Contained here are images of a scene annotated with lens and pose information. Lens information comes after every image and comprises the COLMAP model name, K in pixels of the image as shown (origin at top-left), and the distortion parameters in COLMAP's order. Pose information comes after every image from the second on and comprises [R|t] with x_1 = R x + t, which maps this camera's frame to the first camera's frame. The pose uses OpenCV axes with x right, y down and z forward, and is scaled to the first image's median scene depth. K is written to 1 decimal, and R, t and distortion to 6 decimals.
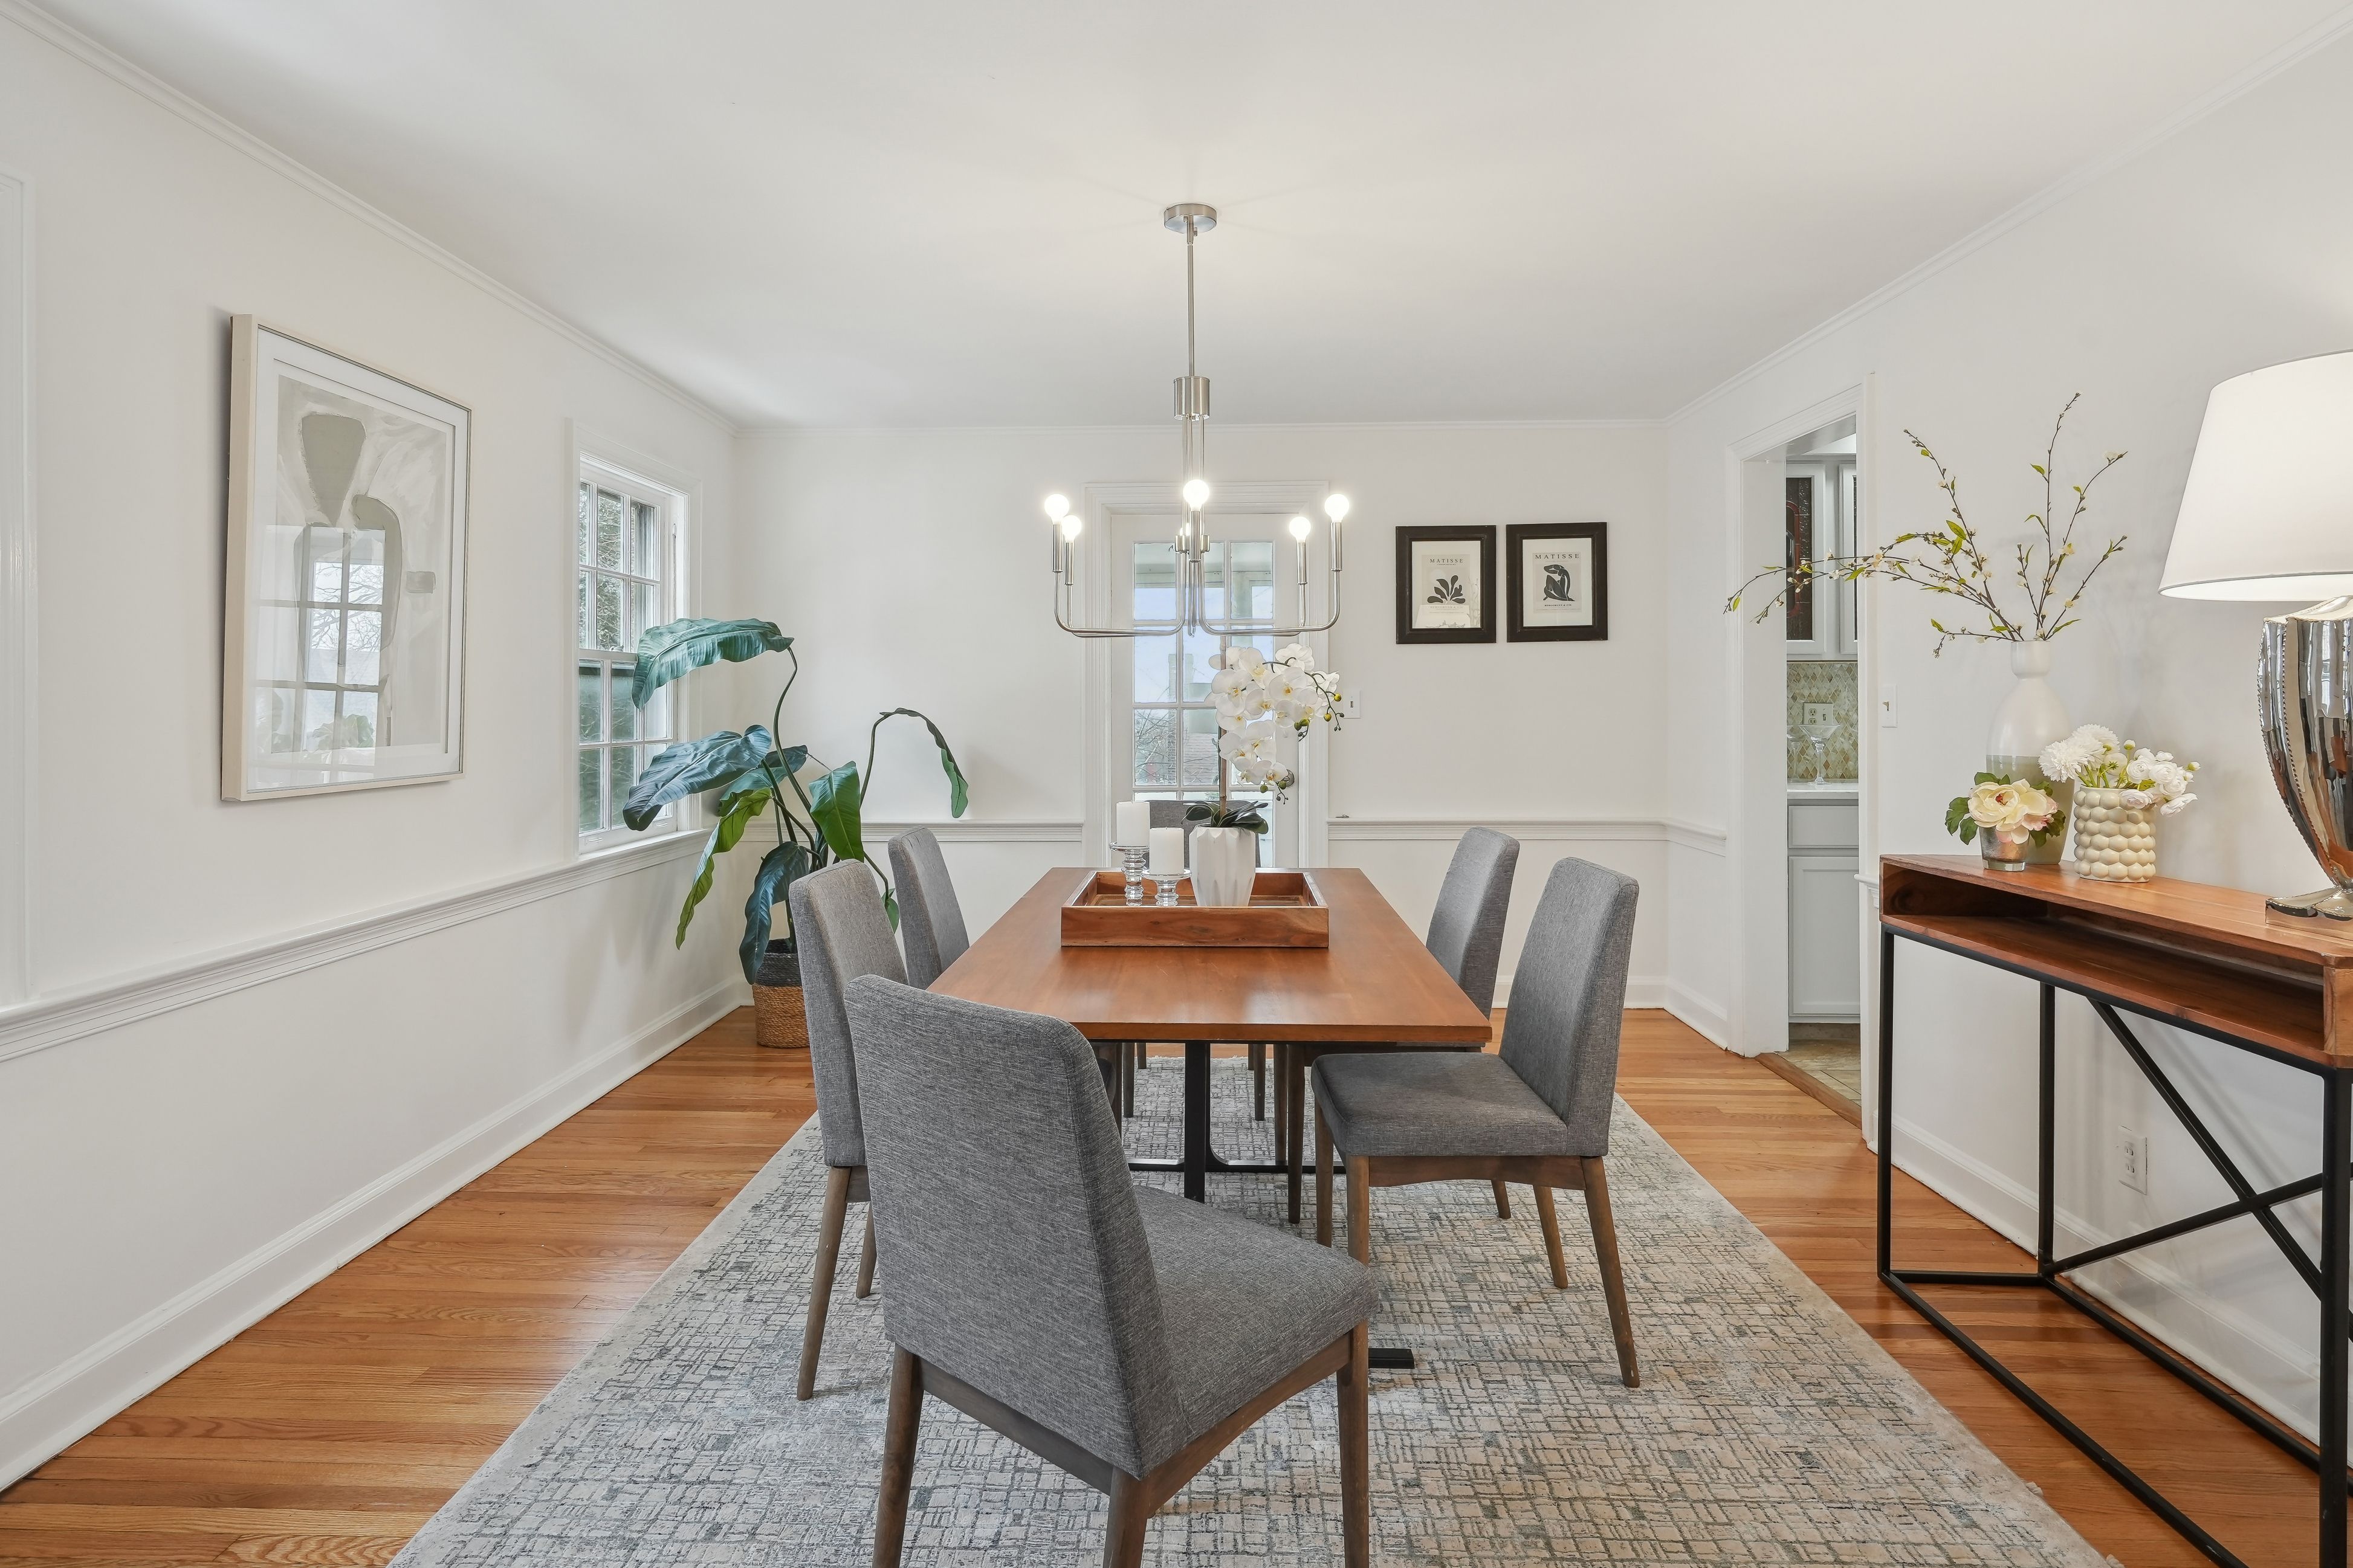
lens RADIAL K [[1223.5, 0, 1191.0], [0, 1223.5, 728.9], [0, 0, 1]] dist [0.000700, -0.001632]
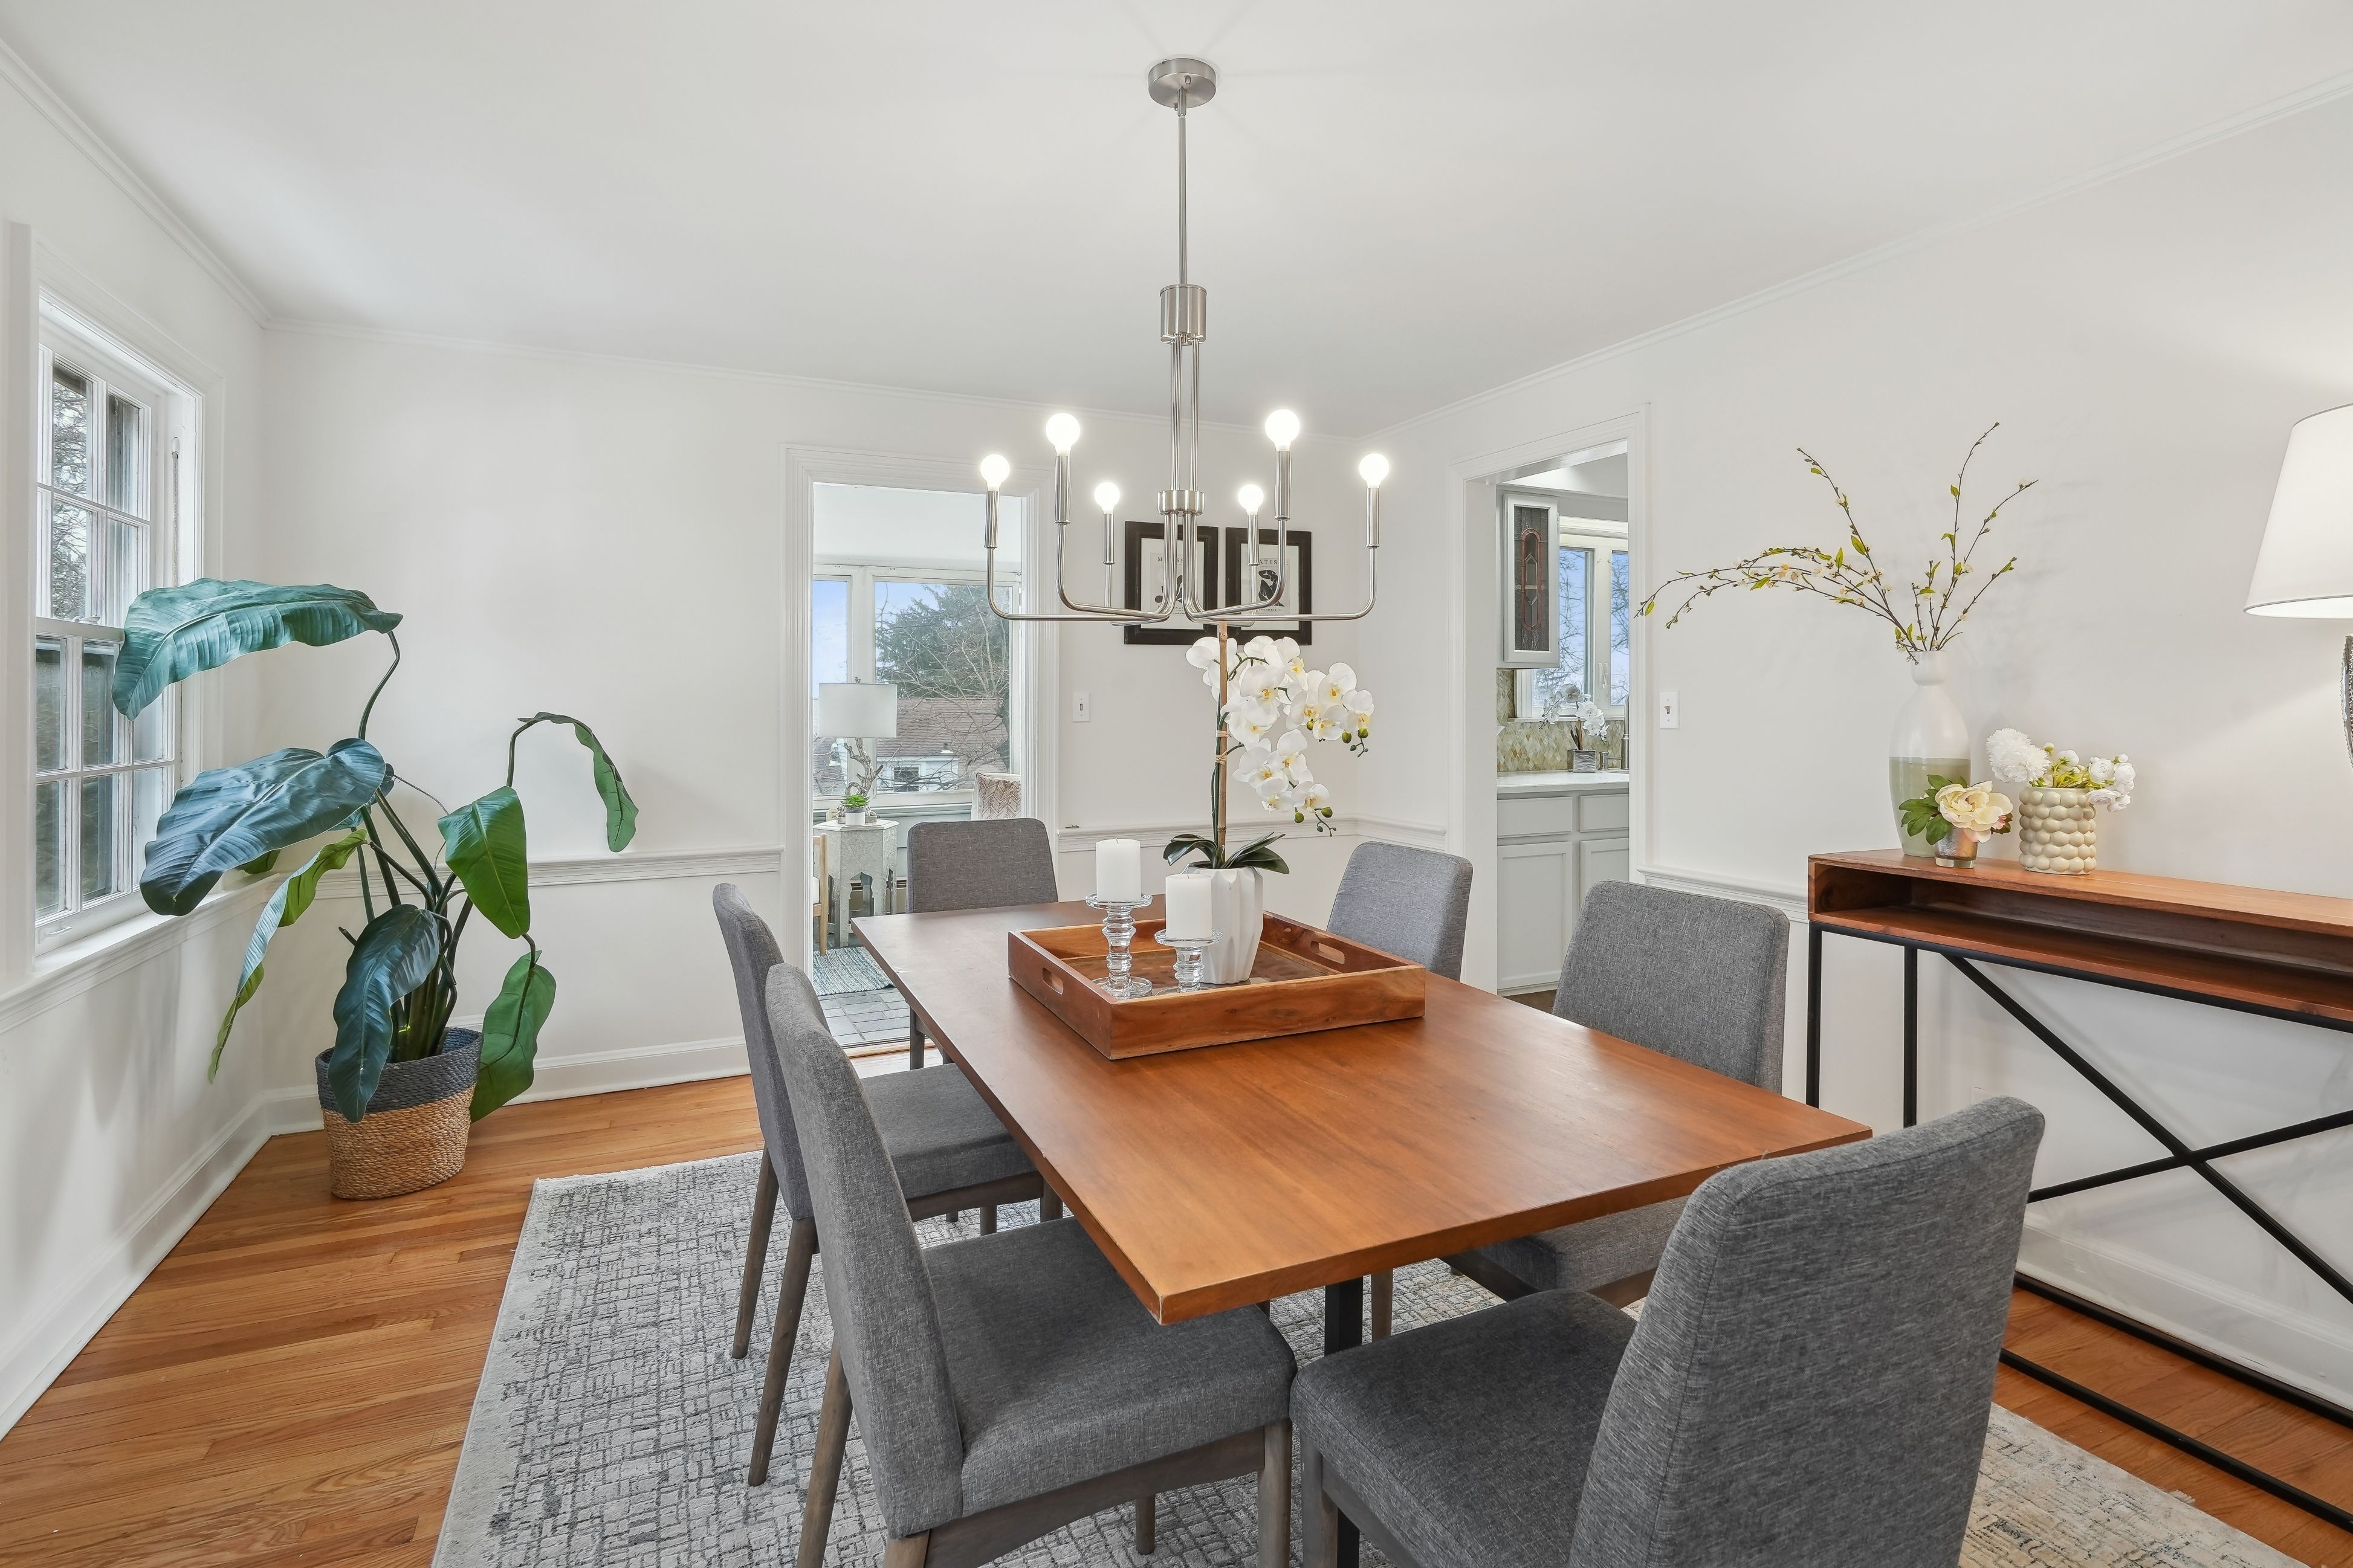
lens RADIAL K [[1090.0, 0, 1153.6], [0, 1090.0, 717.6], [0, 0, 1]] dist [-0.002742, -0.000052]
pose [[0.904920, -0.004885, 0.425554, -0.212151], [0.007981, 0.999953, -0.005493, -0.008086], [-0.425507, 0.008367, 0.904916, 0.263088]]
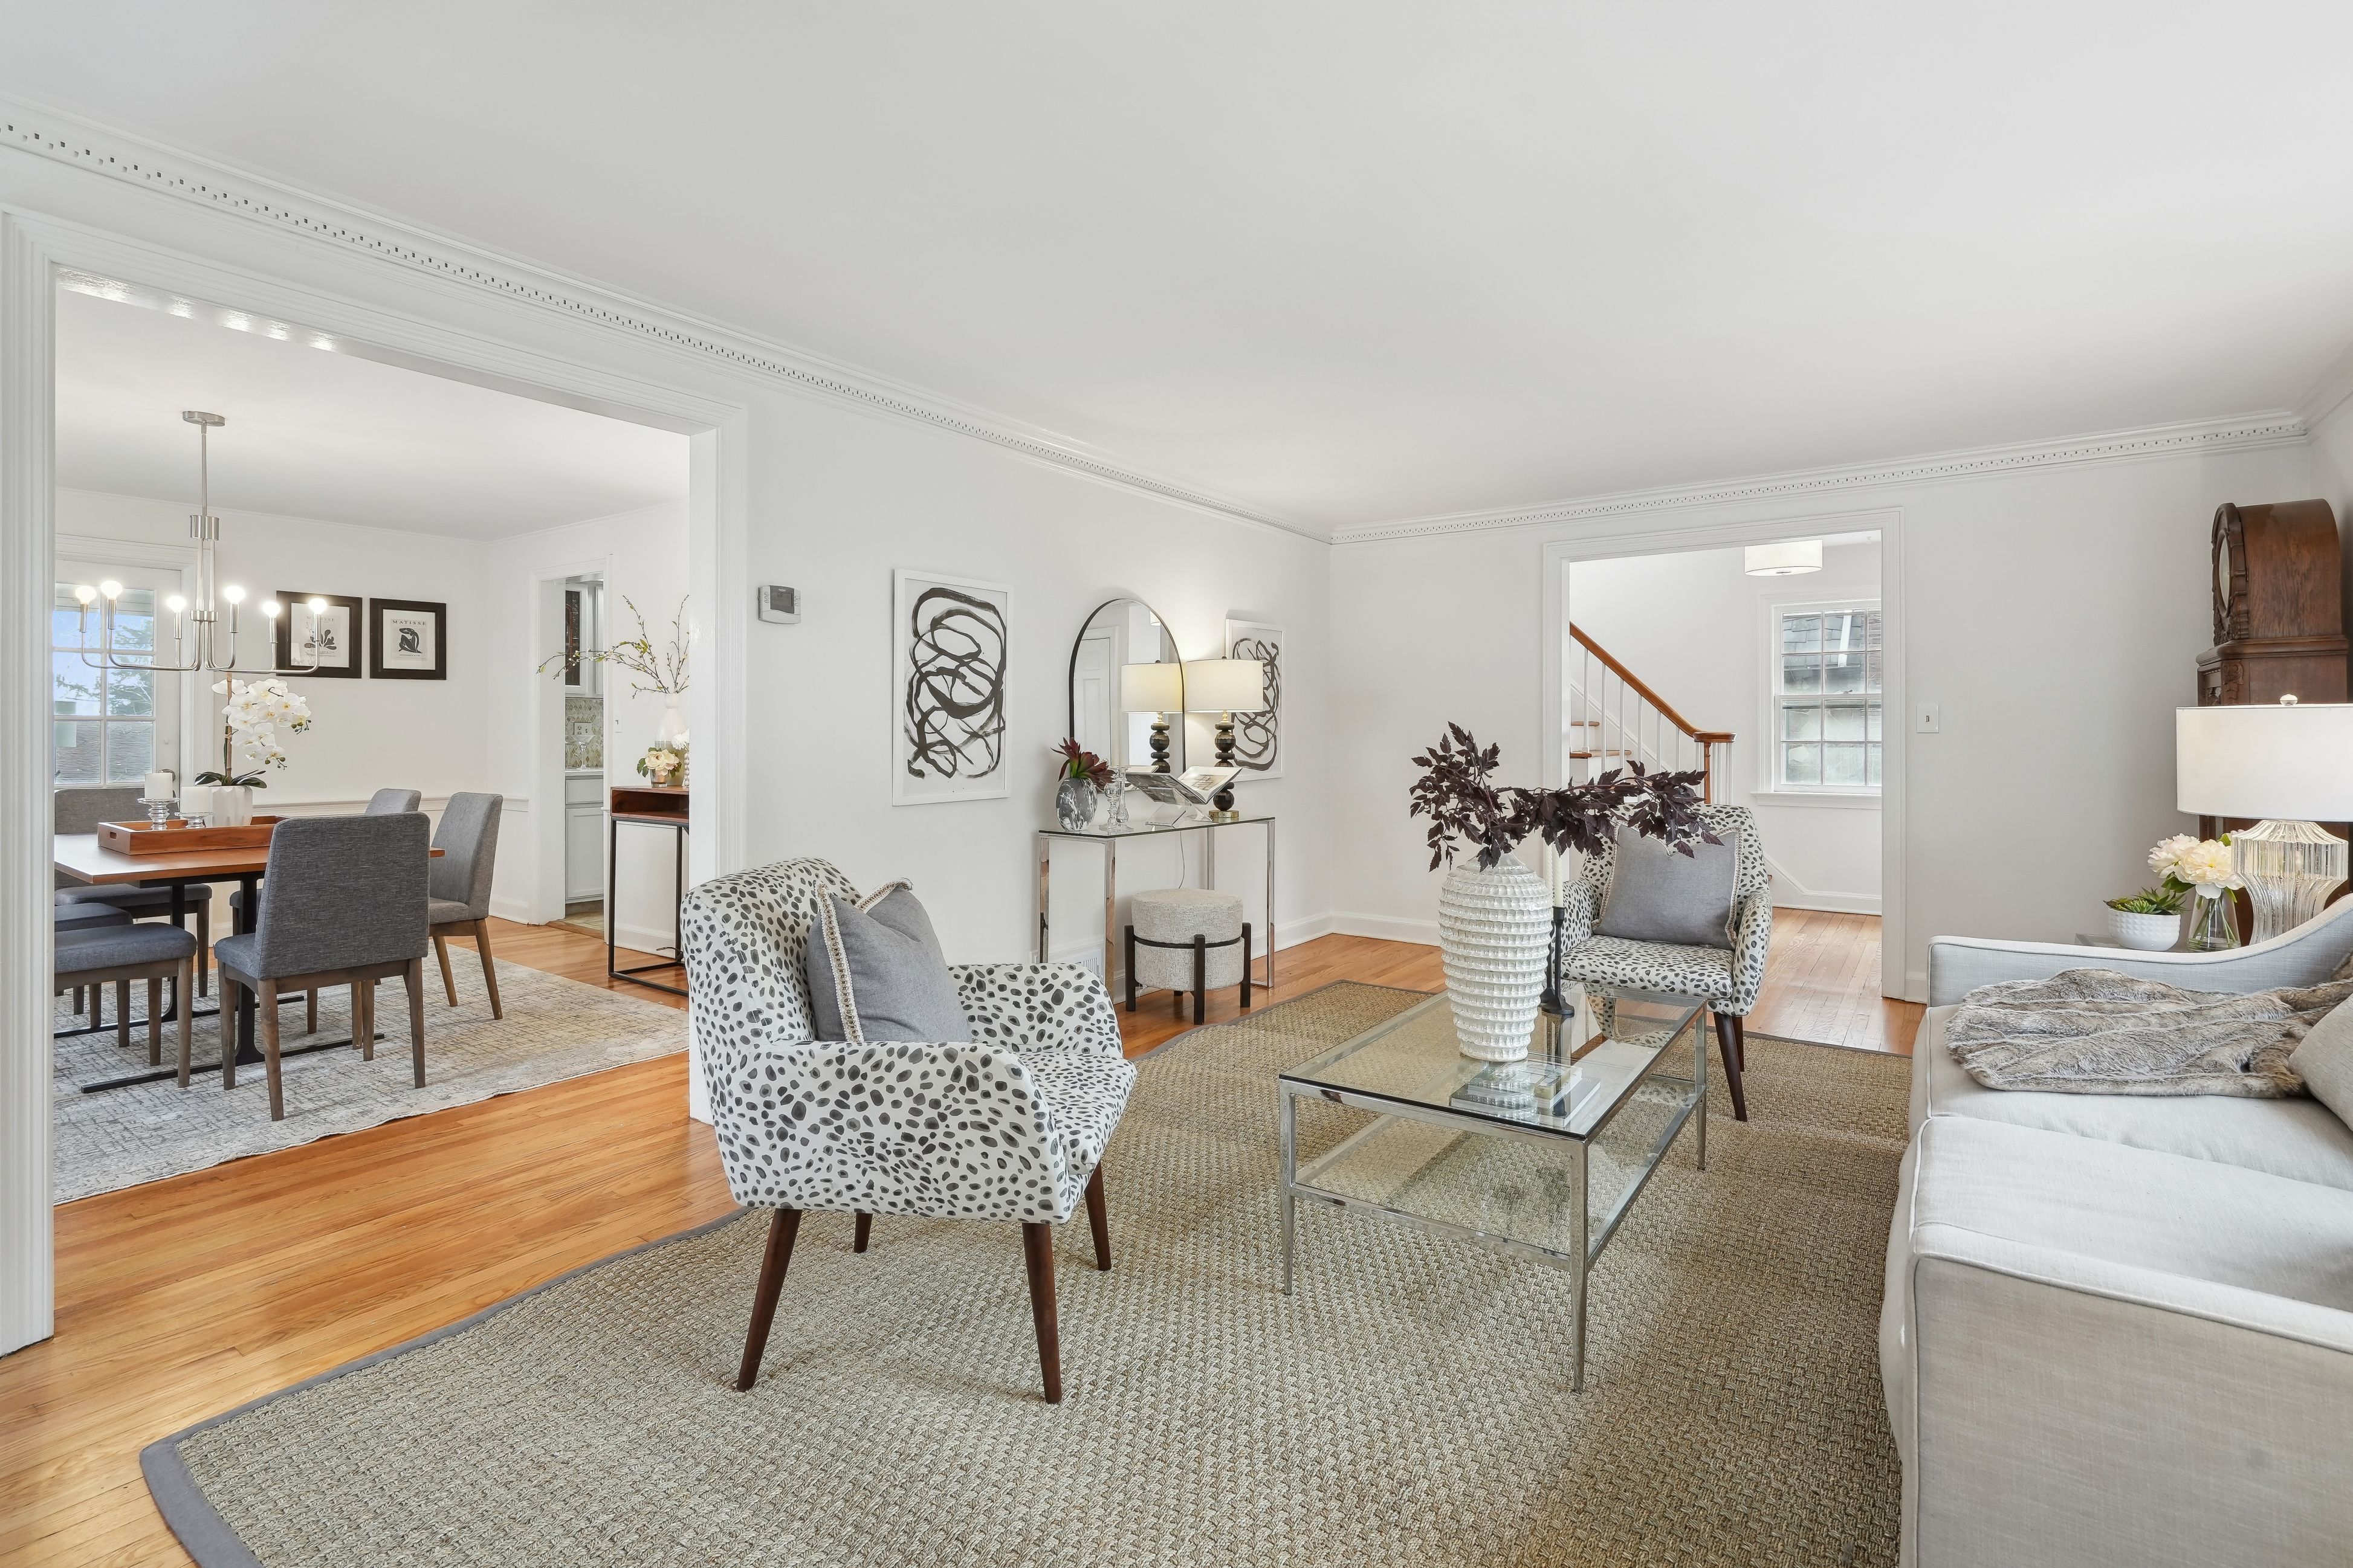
lens RADIAL K [[1090.0, 0, 1153.6], [0, 1090.0, 717.6], [0, 0, 1]] dist [-0.002742, -0.000052]
pose [[0.576559, 0.016741, 0.816884, -0.318024], [0.011594, 0.999522, -0.028668, 0.029558], [-0.816973, 0.026000, 0.576089, -0.619825]]
